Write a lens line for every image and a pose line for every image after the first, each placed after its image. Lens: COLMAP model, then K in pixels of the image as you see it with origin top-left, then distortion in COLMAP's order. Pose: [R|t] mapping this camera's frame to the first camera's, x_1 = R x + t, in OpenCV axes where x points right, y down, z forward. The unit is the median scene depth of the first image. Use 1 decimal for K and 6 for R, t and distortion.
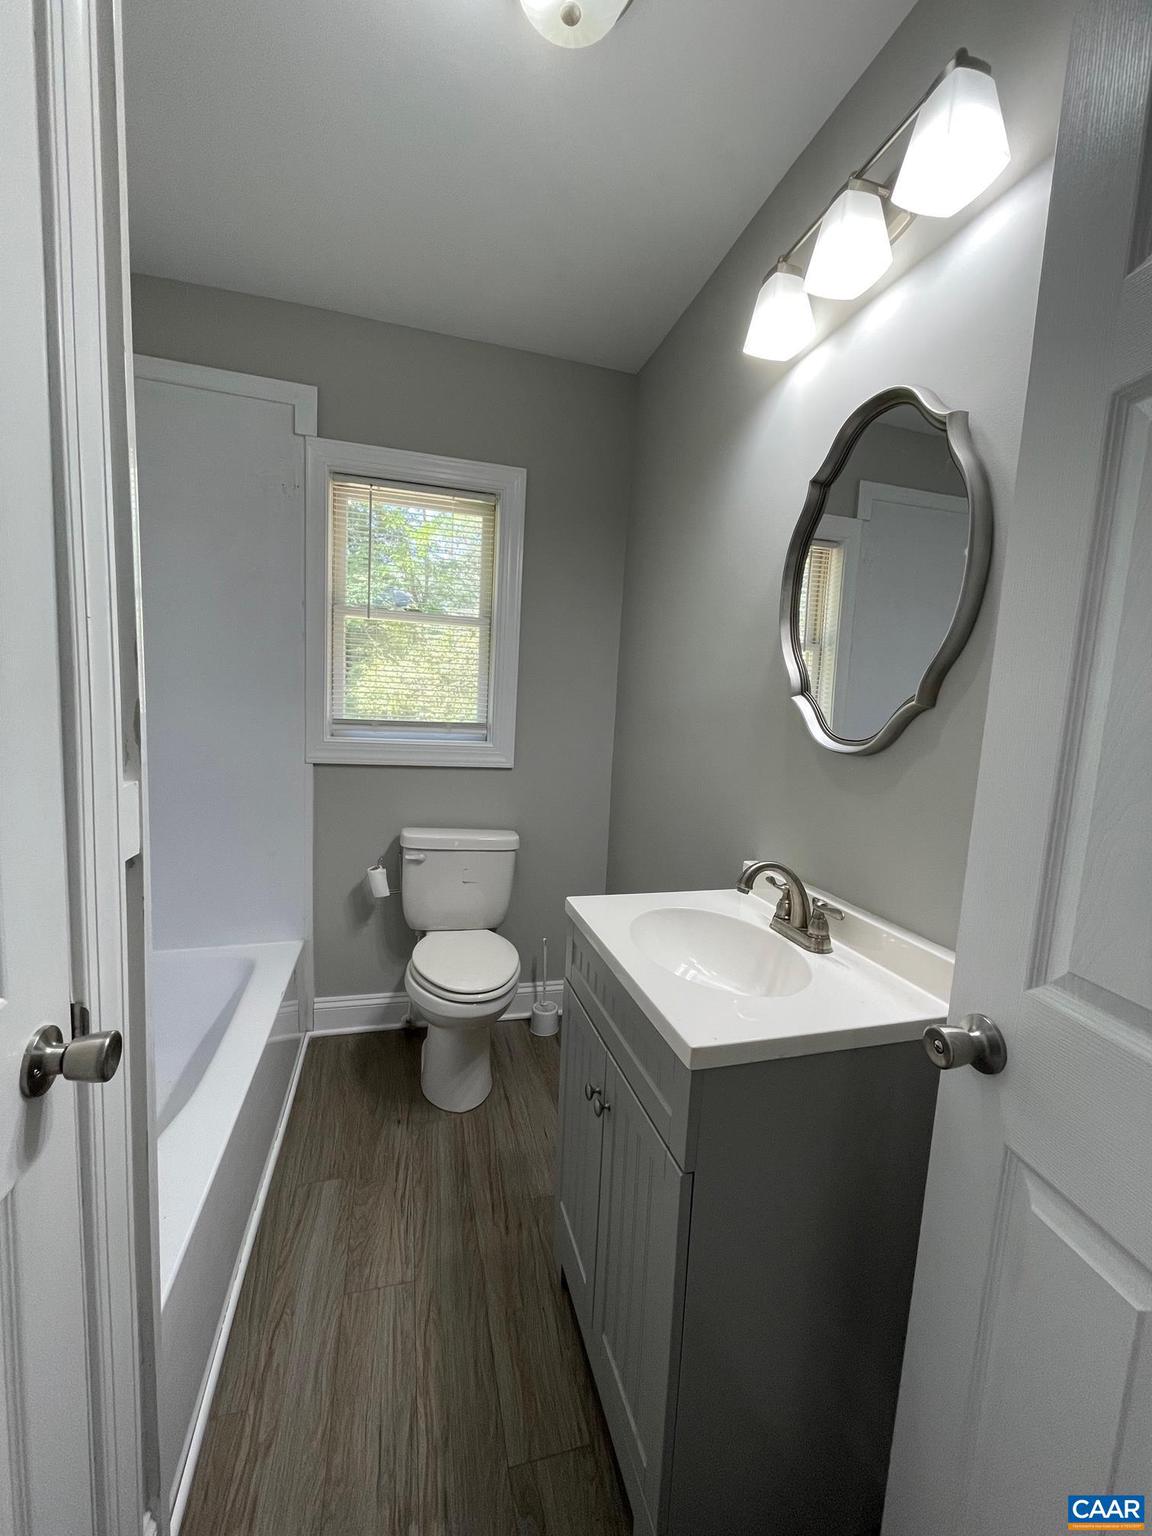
lens RADIAL K [[619.9, 0, 574.7], [0, 619.9, 769.0], [0, 0, 1]] dist [-0.001695, -0.000955]
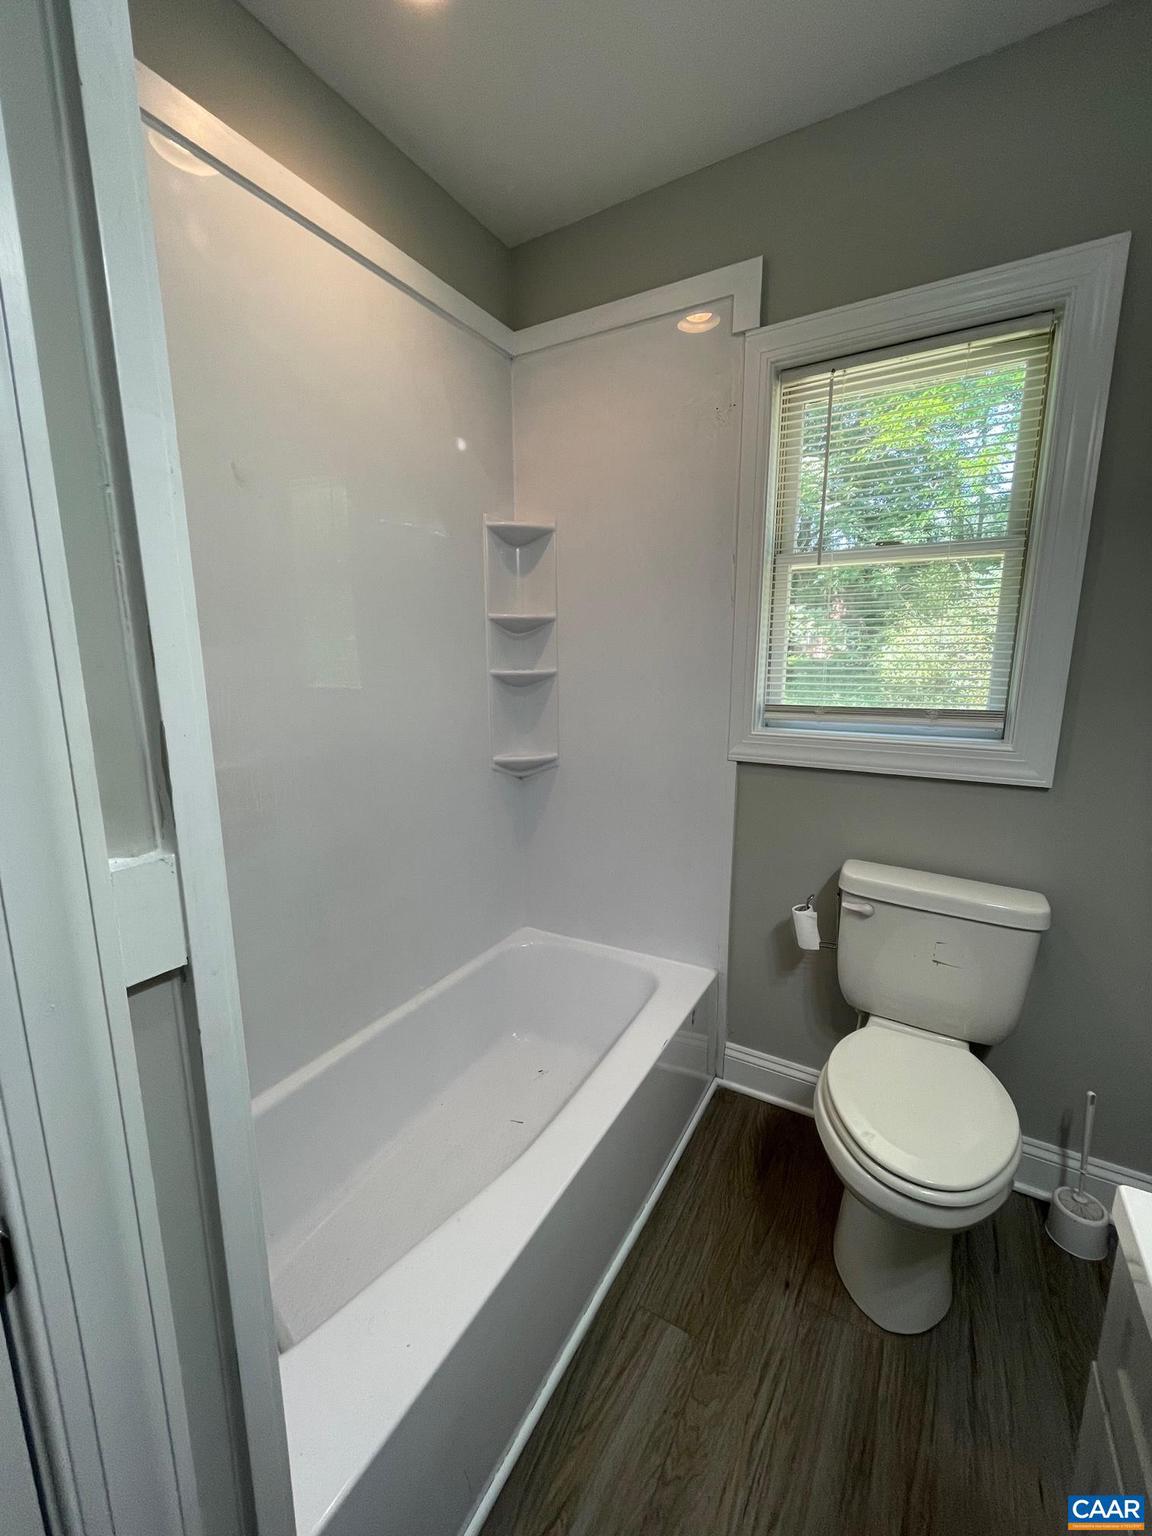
lens RADIAL K [[619.9, 0, 575.3], [0, 619.9, 771.3], [0, 0, 1]] dist [-0.001695, -0.000955]
pose [[0.696594, 0.078388, -0.713171, 0.003039], [-0.042205, 0.996769, 0.068336, -0.041666], [0.716223, -0.017504, 0.697652, 0.291869]]
